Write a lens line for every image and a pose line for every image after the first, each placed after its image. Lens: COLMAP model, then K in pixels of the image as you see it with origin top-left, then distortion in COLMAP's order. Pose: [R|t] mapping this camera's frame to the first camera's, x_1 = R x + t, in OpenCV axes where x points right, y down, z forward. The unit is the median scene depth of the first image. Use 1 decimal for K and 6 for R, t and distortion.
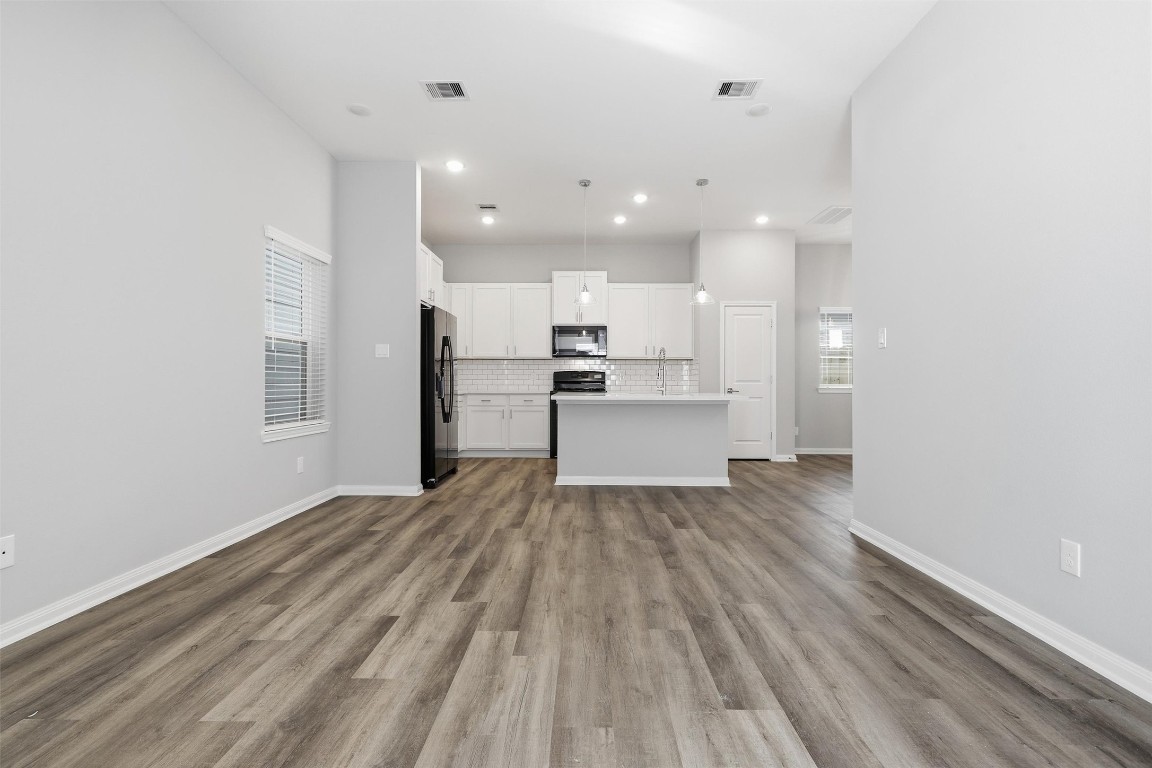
lens RADIAL K [[523.7, 0, 580.7], [0, 523.7, 377.1], [0, 0, 1]] dist [-0.001383, 0.001919]
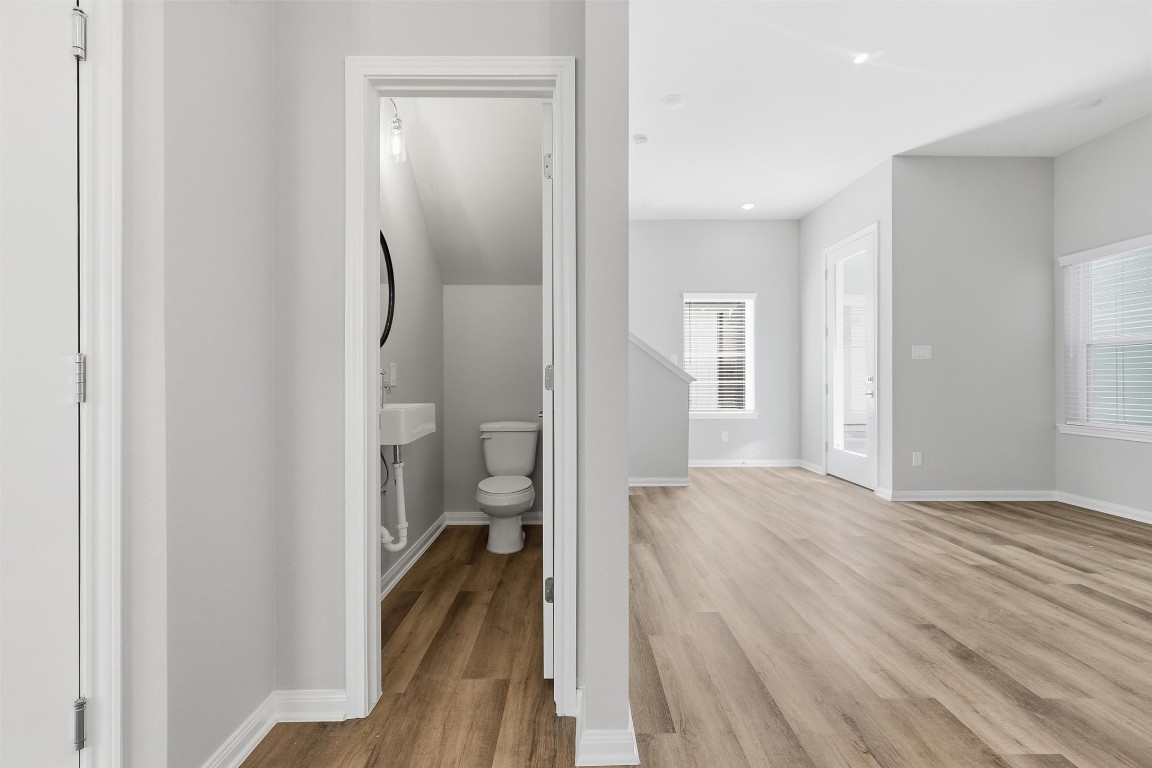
lens RADIAL K [[518.3, 0, 578.8], [0, 518.3, 379.1], [0, 0, 1]] dist [-0.000846, 0.000416]
pose [[-0.999787, -0.000164, -0.020634, 0.614737], [0.000032, 0.999955, -0.009497, 0.001804], [0.020635, -0.009495, -0.999742, 1.520813]]
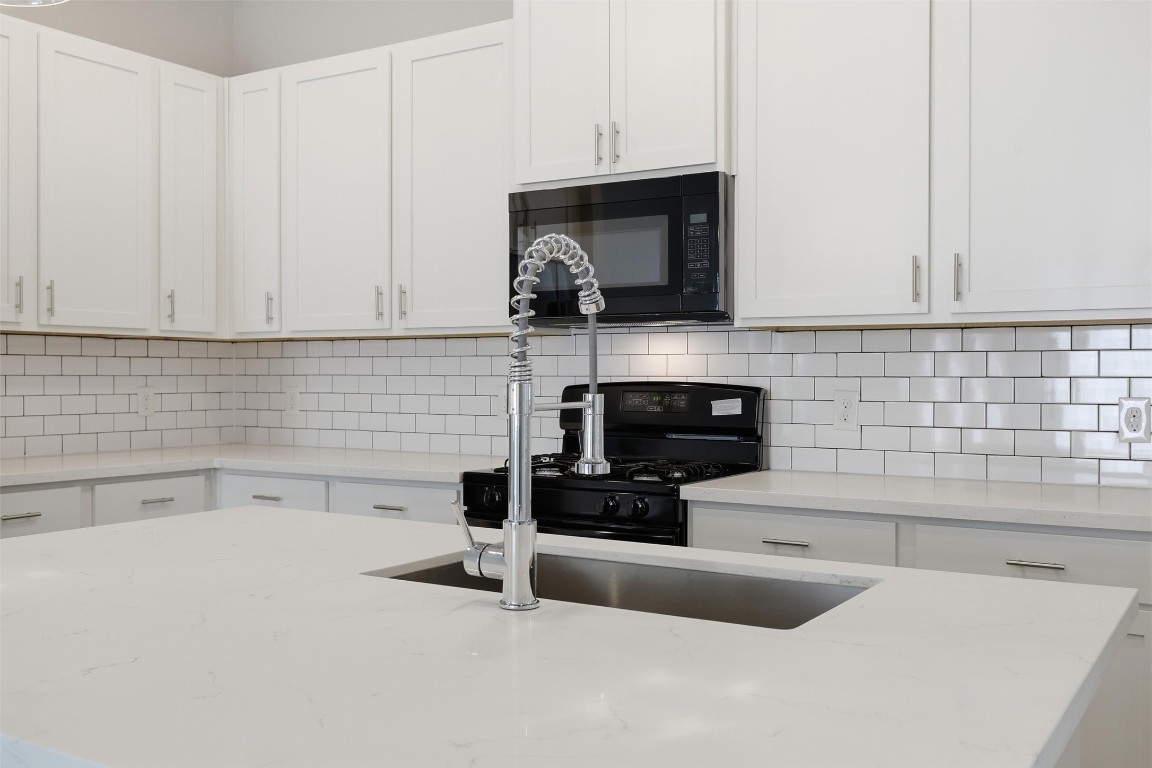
lens RADIAL K [[1103.4, 0, 581.9], [0, 1103.4, 375.6], [0, 0, 1]] dist [-0.005569, 0.000000]
pose [[0.854409, -0.000637, -0.519601, 0.504191], [0.004568, 0.999970, 0.006285, -0.040086], [0.519581, -0.007743, 0.854386, 1.272515]]
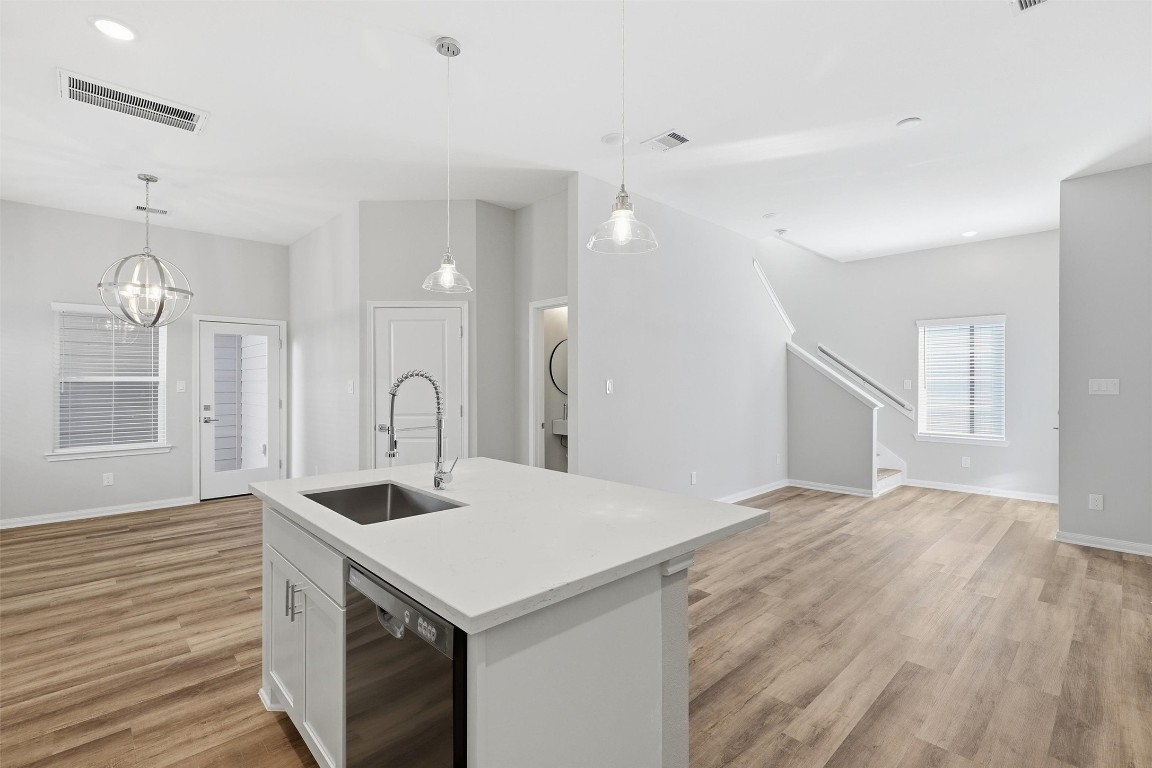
lens RADIAL K [[523.7, 0, 580.1], [0, 523.7, 380.9], [0, 0, 1]] dist [-0.001383, 0.001919]
pose [[-0.700089, -0.001982, 0.714053, -0.333978], [-0.007136, 0.999966, -0.004221, -0.080903], [-0.714020, -0.008051, -0.700079, 1.960798]]
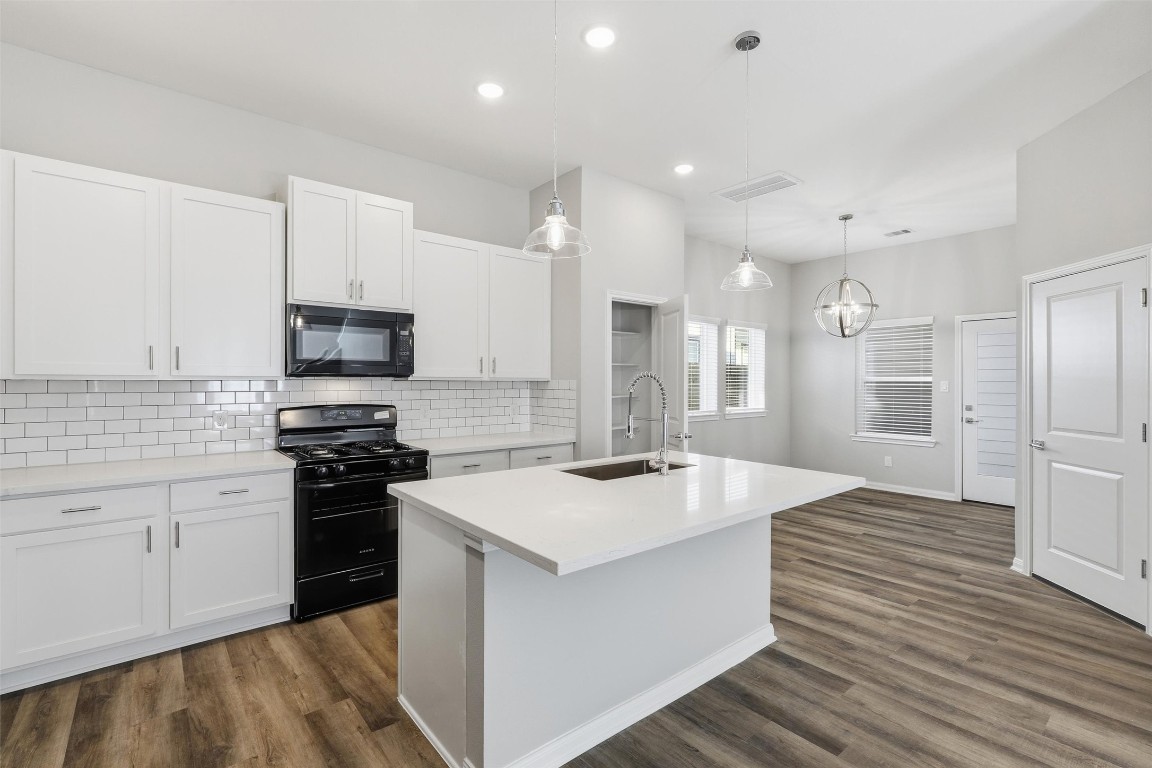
lens RADIAL K [[523.7, 0, 579.1], [0, 523.7, 381.3], [0, 0, 1]] dist [-0.001383, 0.001919]
pose [[0.762742, -0.001549, 0.646701, -0.324383], [-0.006804, 0.999923, 0.010420, -0.088516], [-0.646667, -0.012348, 0.762672, 1.129544]]
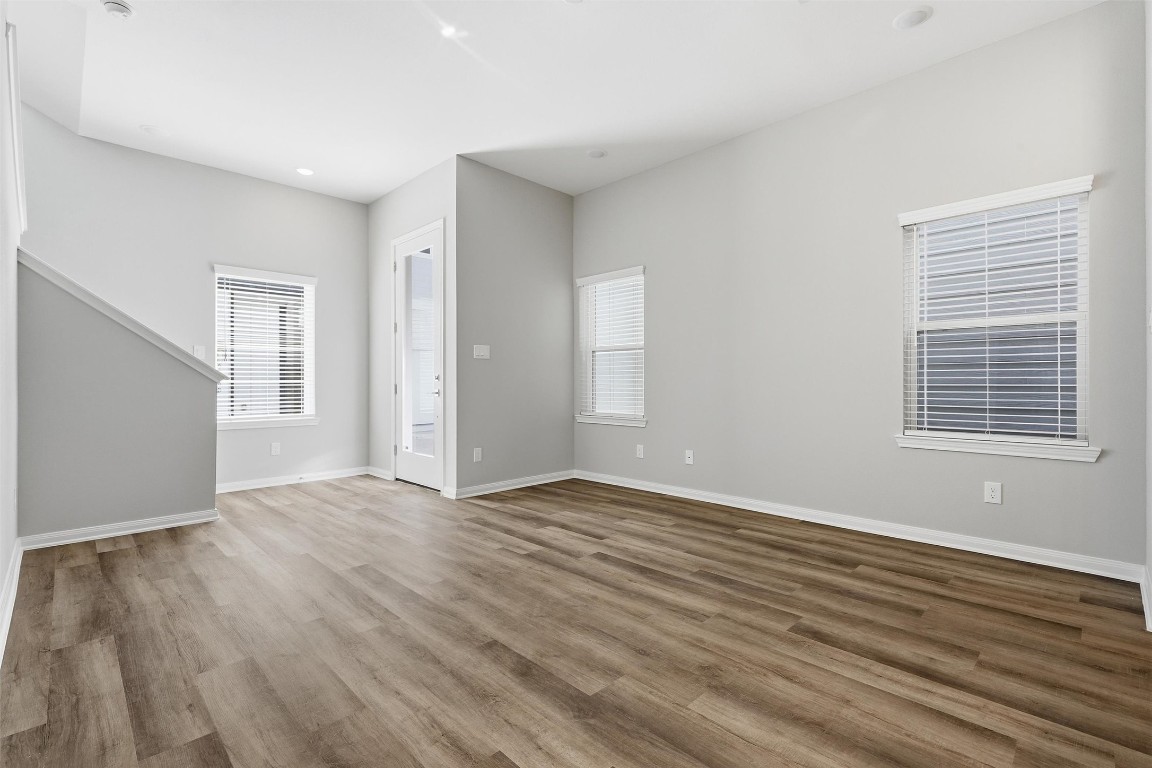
lens RADIAL K [[518.3, 0, 576.8], [0, 518.3, 382.2], [0, 0, 1]] dist [-0.000846, 0.000416]
pose [[-0.703085, -0.000411, -0.711106, 0.509151], [0.007007, 0.999947, -0.007506, 0.014214], [0.711072, -0.010261, -0.703045, 1.358564]]
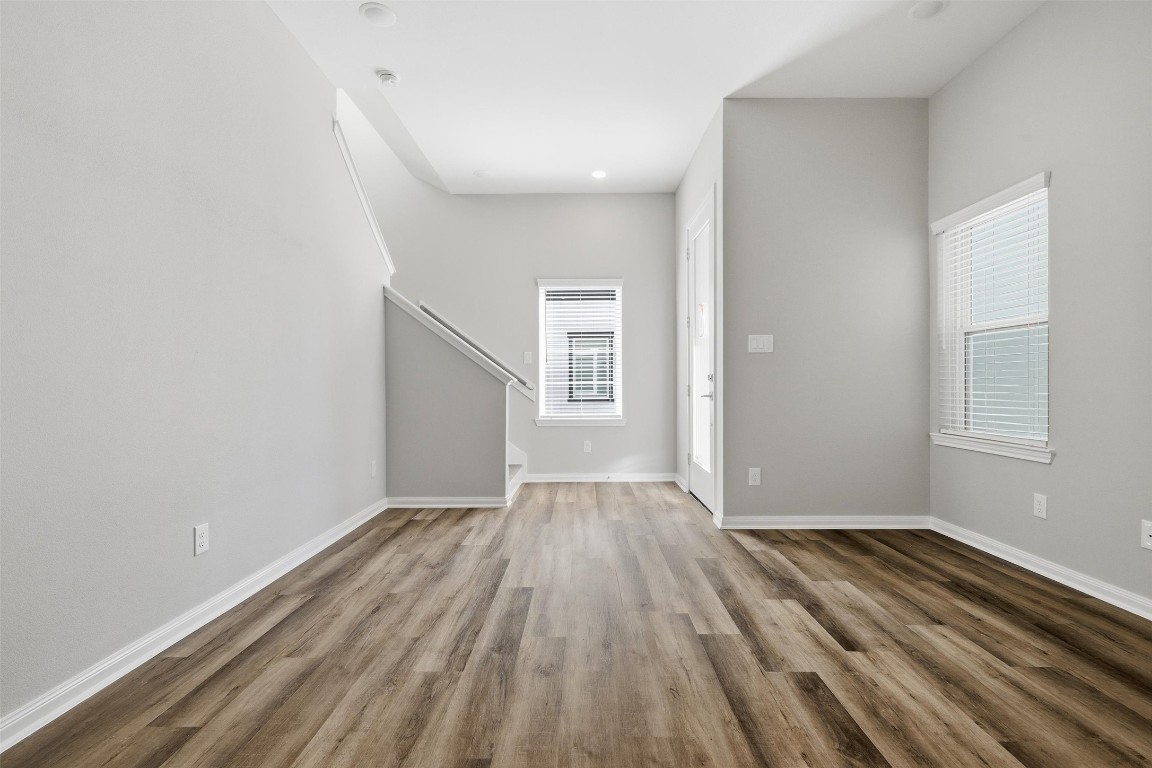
lens RADIAL K [[523.7, 0, 580.3], [0, 523.7, 388.5], [0, 0, 1]] dist [-0.001383, 0.001919]
pose [[-0.999987, 0.003077, -0.004028, 0.068912], [0.003078, 0.999995, -0.000200, 0.011625], [0.004028, -0.000212, -0.999992, 1.281625]]
